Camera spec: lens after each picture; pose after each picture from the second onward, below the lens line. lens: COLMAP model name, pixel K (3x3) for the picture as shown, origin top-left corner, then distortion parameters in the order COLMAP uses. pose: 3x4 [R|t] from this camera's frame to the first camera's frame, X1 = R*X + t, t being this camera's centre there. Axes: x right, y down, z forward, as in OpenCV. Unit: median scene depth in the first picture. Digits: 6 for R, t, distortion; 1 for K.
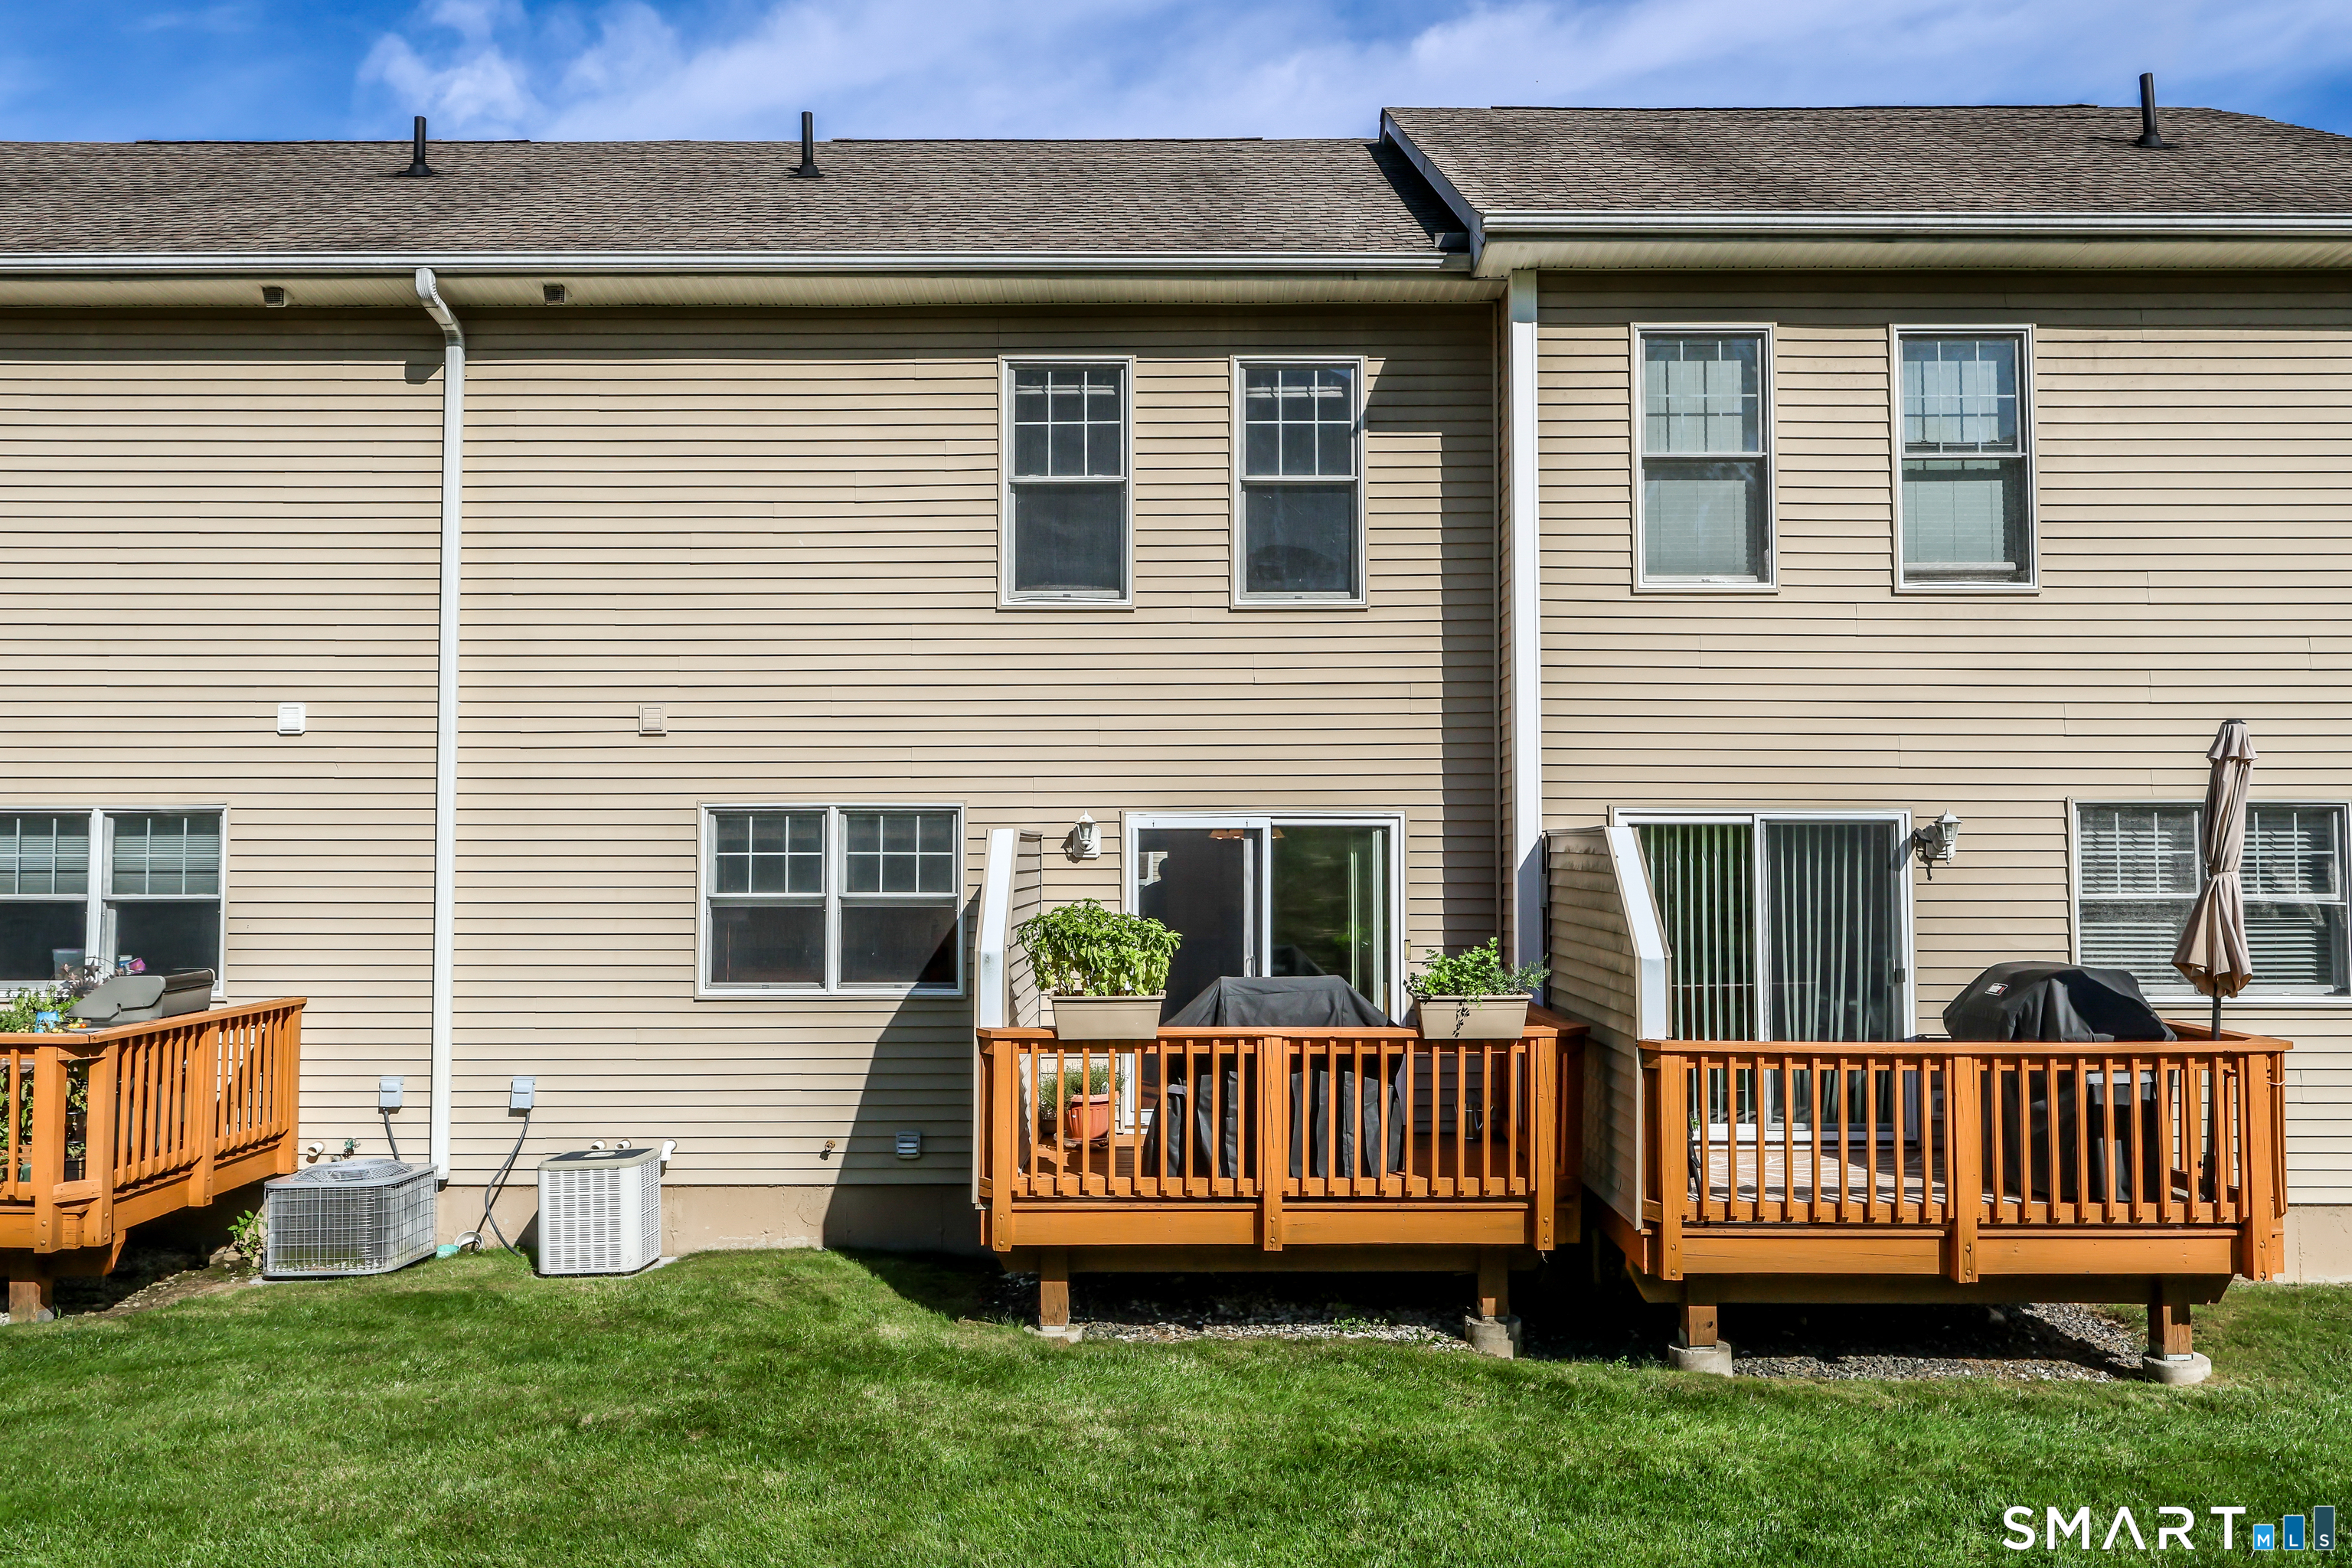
lens RADIAL K [[1772.2, 0, 1176.5], [0, 1772.2, 778.7], [0, 0, 1]] dist [-0.007586, -0.004405]
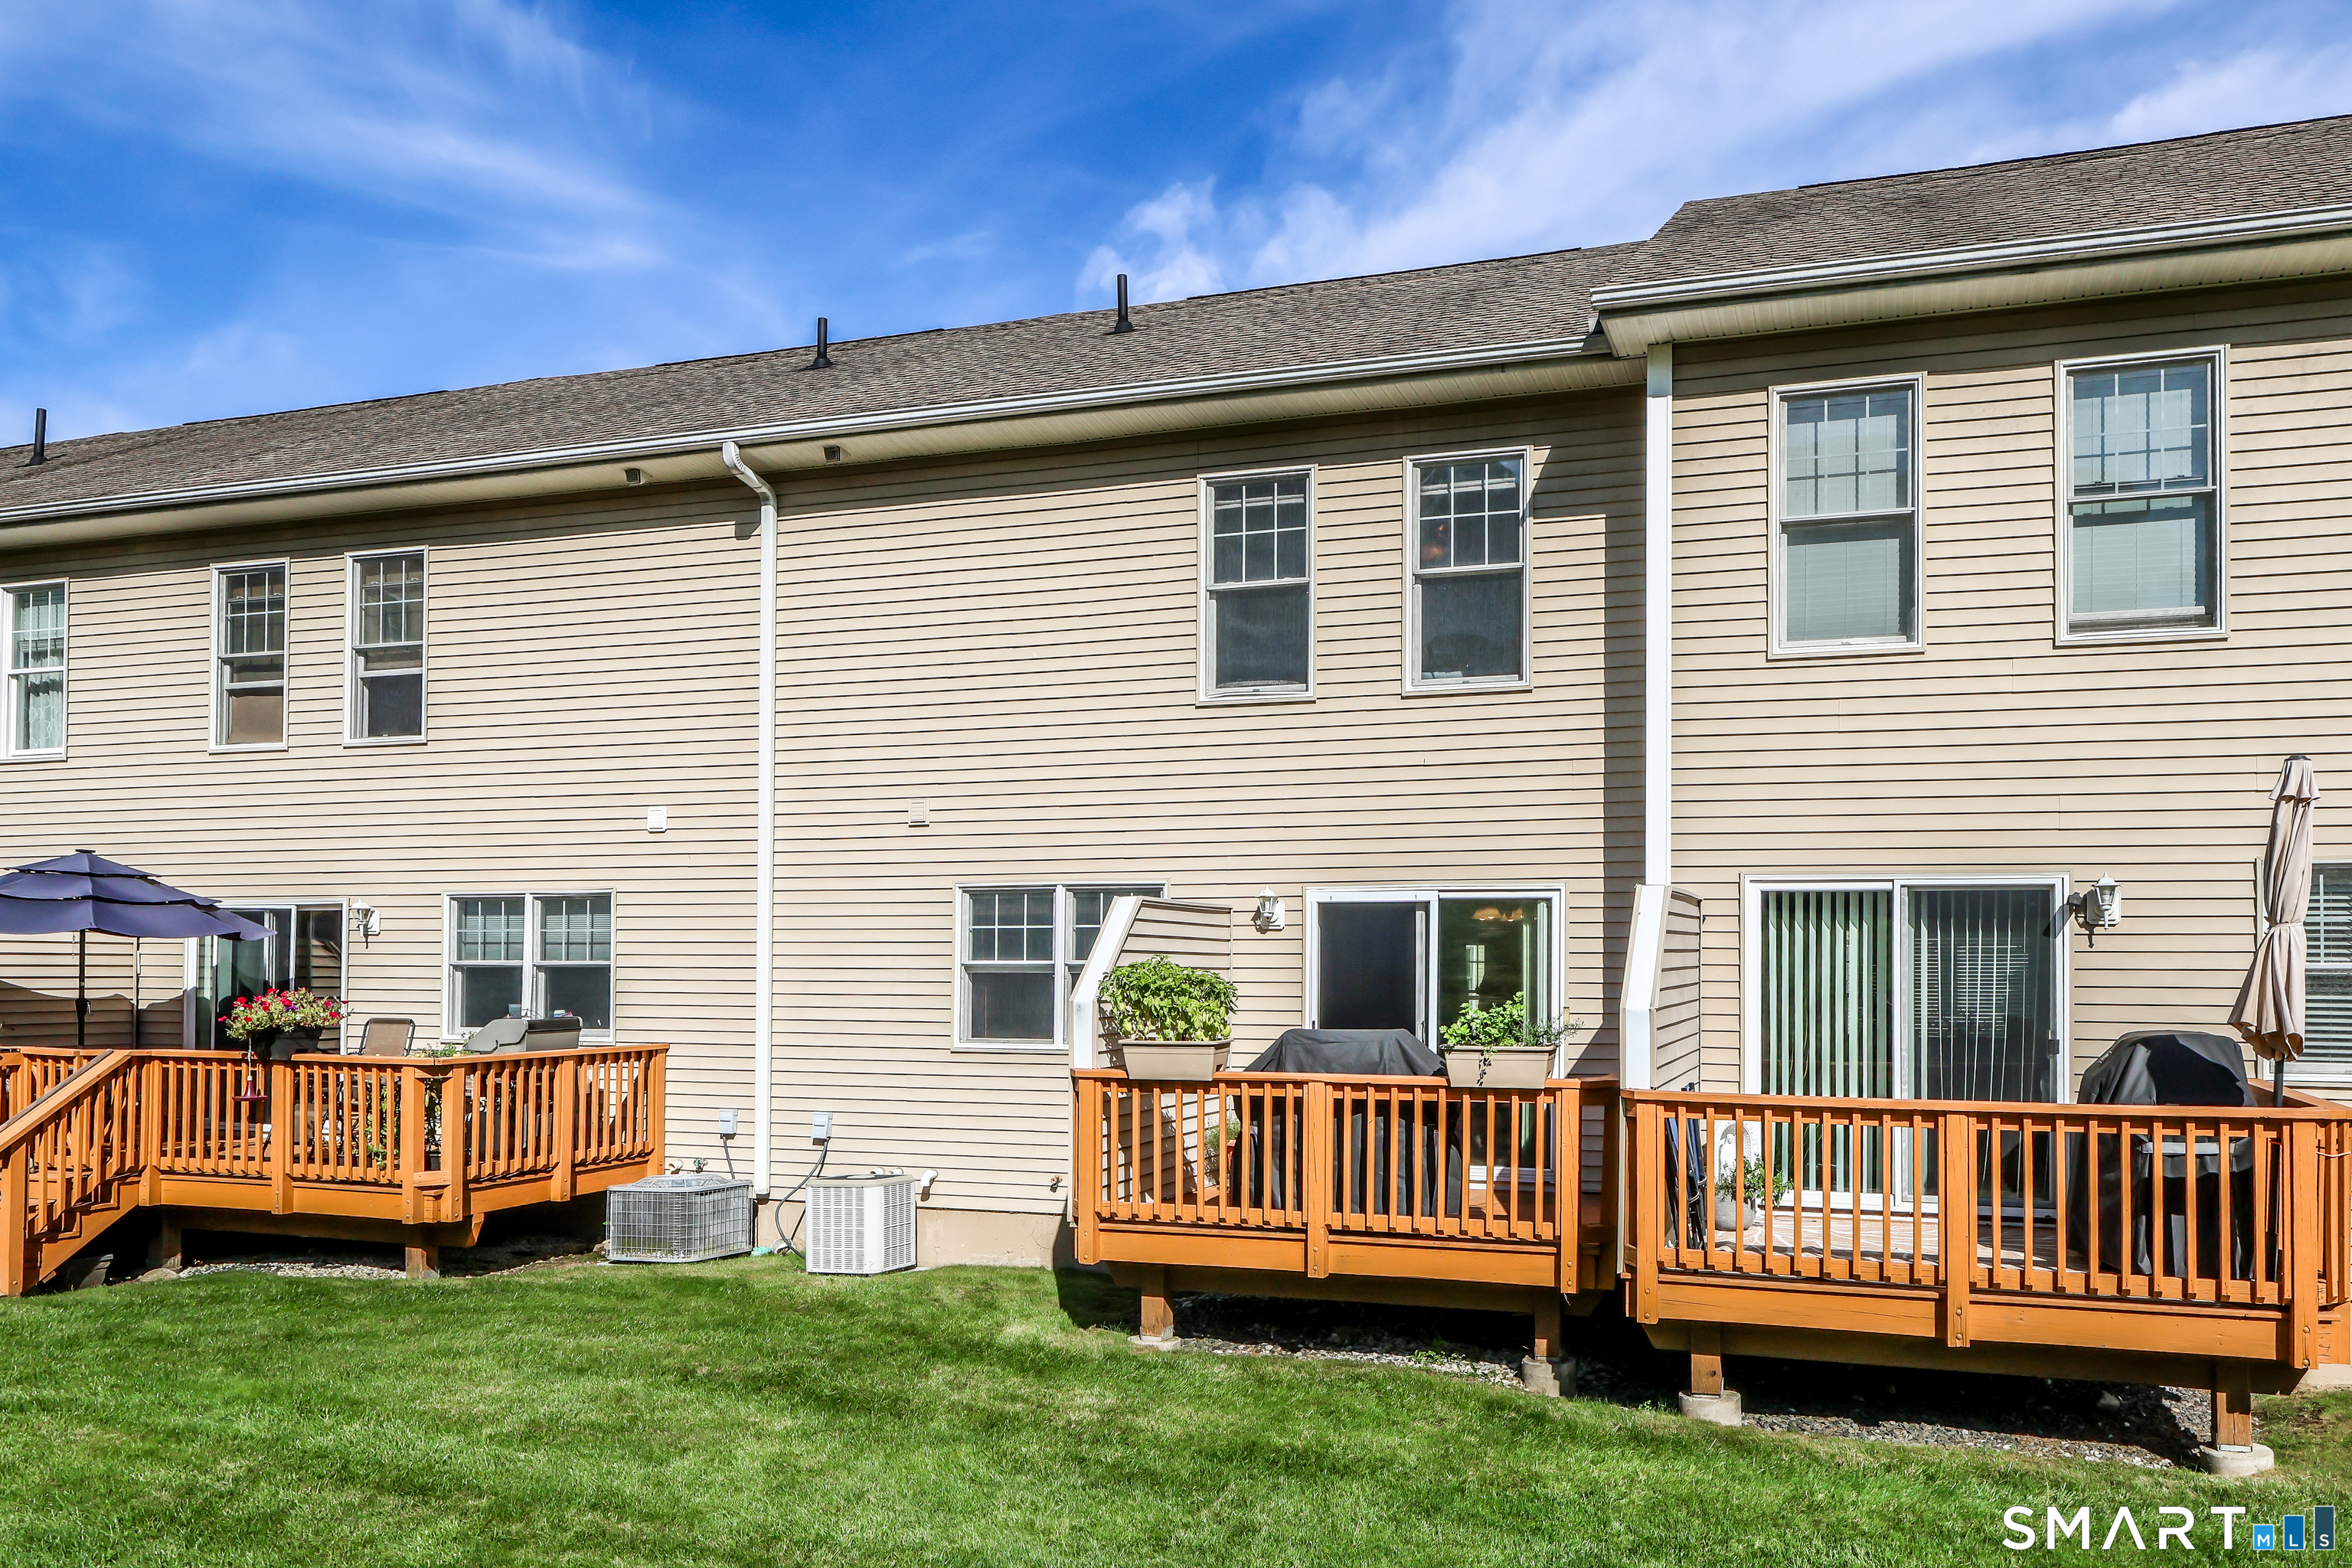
lens RADIAL K [[1628.0, 0, 1168.5], [0, 1628.0, 935.5], [0, 0, 1]] dist [-0.011667, 0.004625]
pose [[0.954322, -0.000327, -0.298781, 0.210256], [0.009189, 0.999558, 0.028257, 0.021669], [0.298640, -0.029712, 0.953903, 0.021511]]
